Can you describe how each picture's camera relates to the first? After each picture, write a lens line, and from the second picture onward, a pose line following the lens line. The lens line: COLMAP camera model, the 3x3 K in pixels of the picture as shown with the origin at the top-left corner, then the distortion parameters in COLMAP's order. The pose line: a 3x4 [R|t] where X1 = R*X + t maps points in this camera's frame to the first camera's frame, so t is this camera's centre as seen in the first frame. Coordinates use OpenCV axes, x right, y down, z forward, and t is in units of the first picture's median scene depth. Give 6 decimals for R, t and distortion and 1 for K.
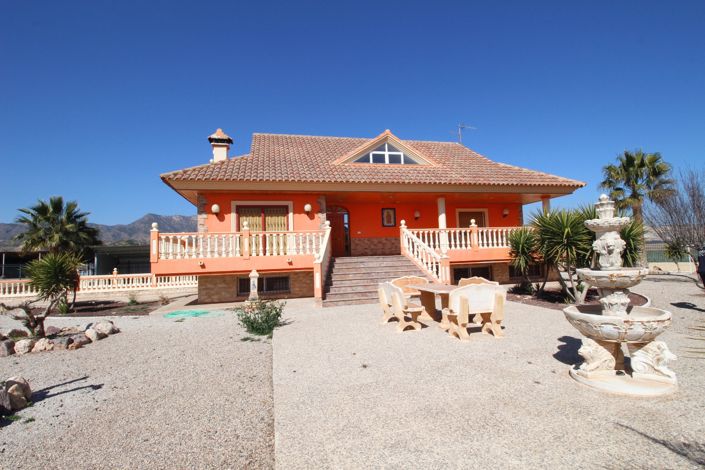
lens RADIAL K [[336.6, 0, 352.5], [0, 336.6, 235.0], [0, 0, 1]] dist [0.003485, 0.000328]
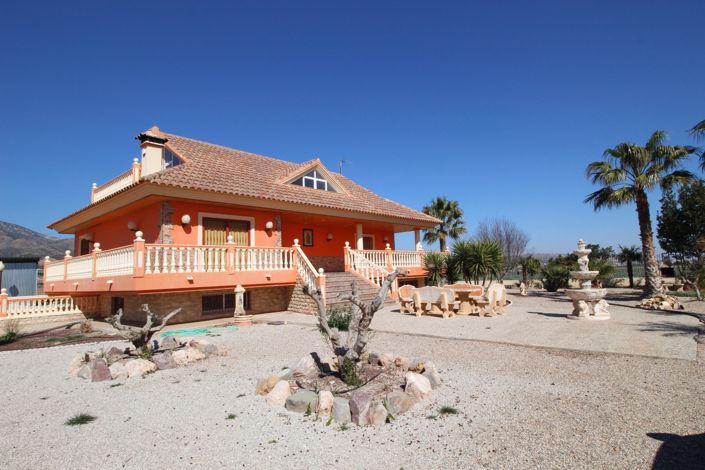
lens RADIAL K [[376.1, 0, 352.5], [0, 376.1, 235.0], [0, 0, 1]] dist [-0.000907, -0.000040]
pose [[0.831938, 0.060704, 0.551538, -0.493057], [-0.032135, 0.997600, -0.061326, 0.010610], [-0.553938, 0.033296, 0.831892, -0.089264]]
